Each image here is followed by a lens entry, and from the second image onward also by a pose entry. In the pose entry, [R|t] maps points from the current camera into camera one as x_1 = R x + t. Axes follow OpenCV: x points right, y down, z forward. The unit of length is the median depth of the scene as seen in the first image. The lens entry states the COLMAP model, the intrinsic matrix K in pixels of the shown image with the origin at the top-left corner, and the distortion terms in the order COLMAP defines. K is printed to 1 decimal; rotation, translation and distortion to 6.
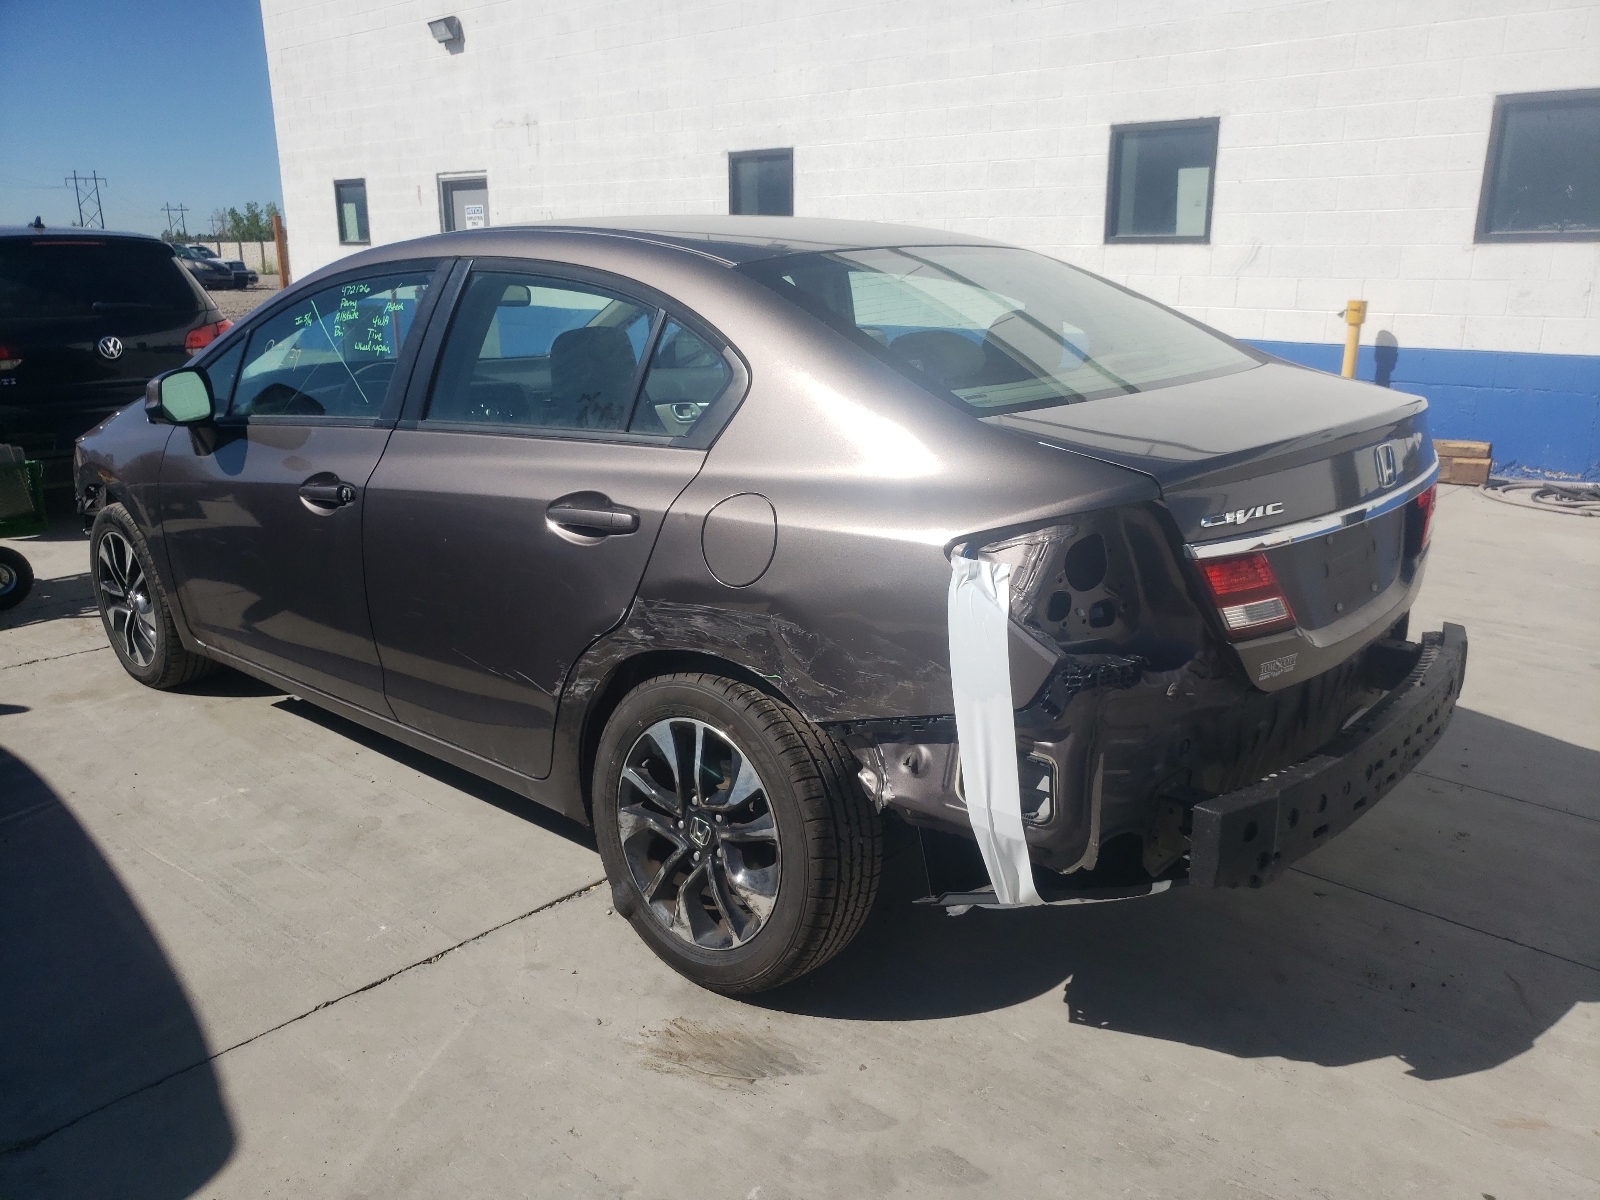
lens RADIAL K [[1269.7, 0, 800.0], [0, 1269.7, 600.0], [0, 0, 1]] dist [-0.003361, 0.009989]
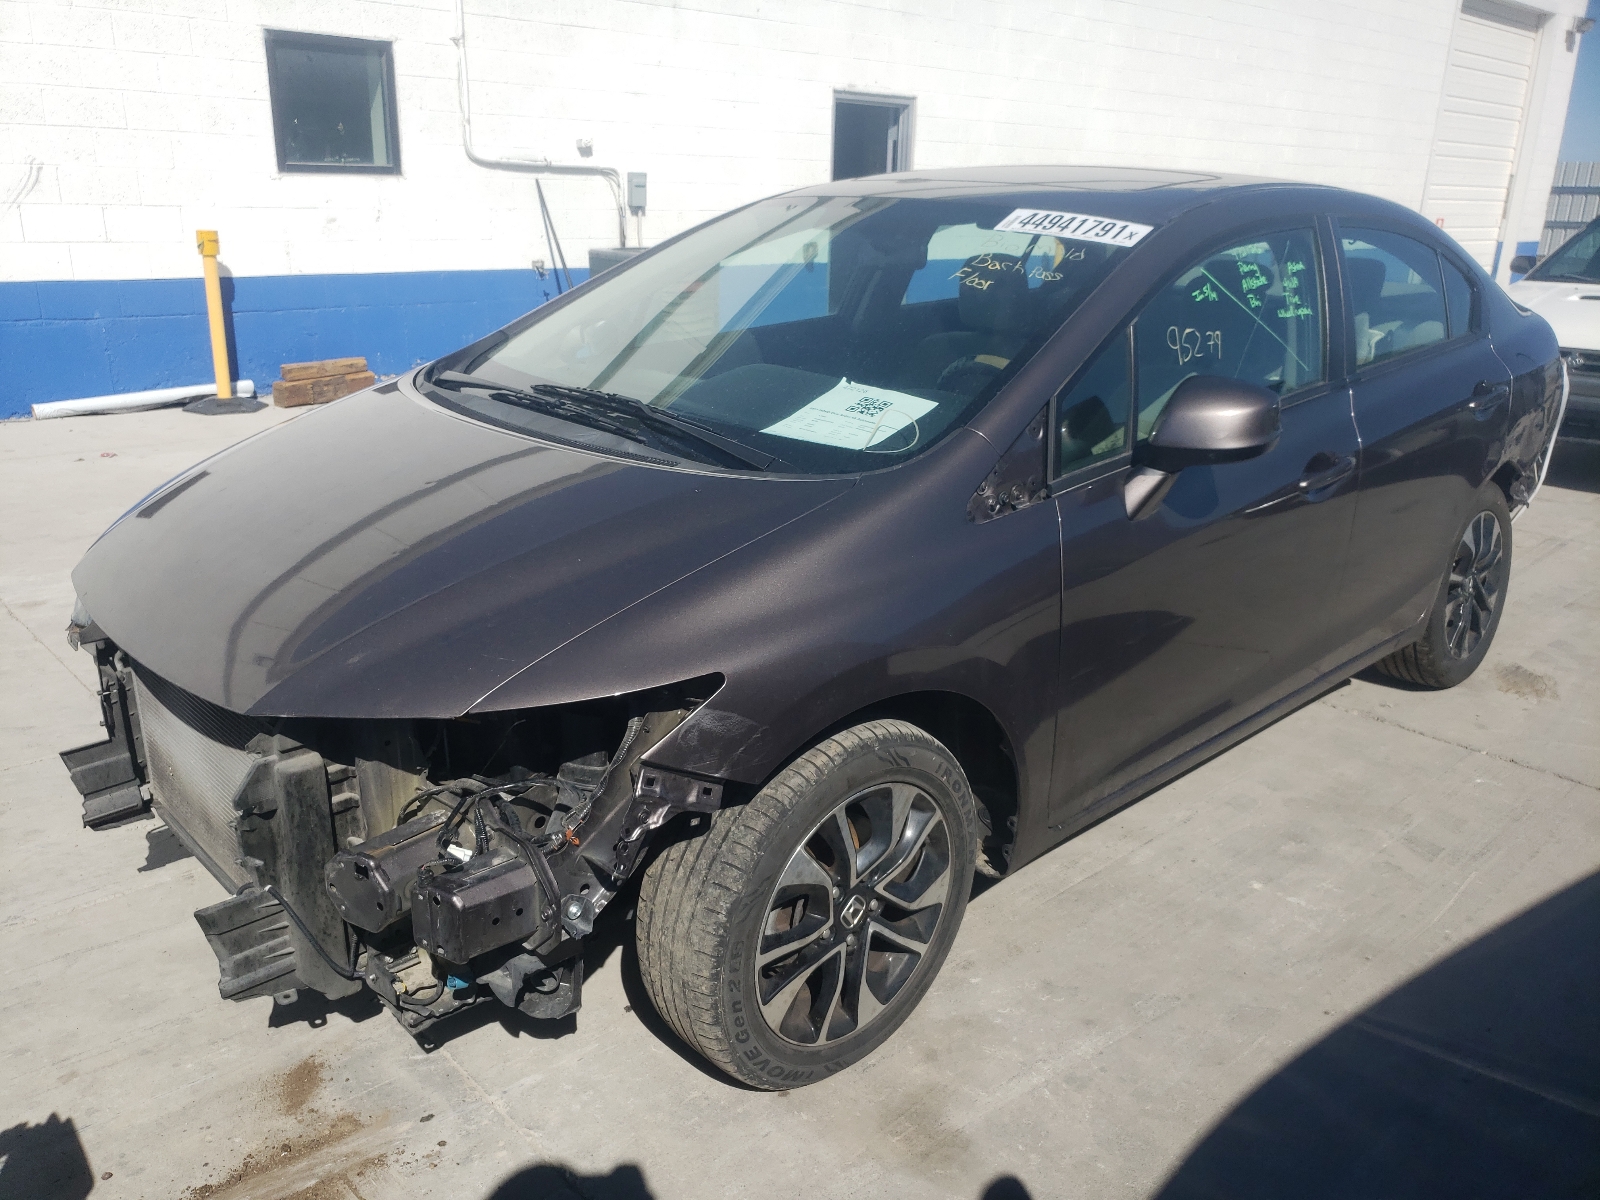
lens RADIAL K [[1269.7, 0, 800.0], [0, 1269.7, 600.0], [0, 0, 1]] dist [-0.003361, 0.009989]
pose [[0.078553, -0.304610, 0.949232, -0.670566], [0.242991, 0.929307, 0.278107, -0.178762], [-0.966843, 0.208809, 0.147017, 0.643561]]
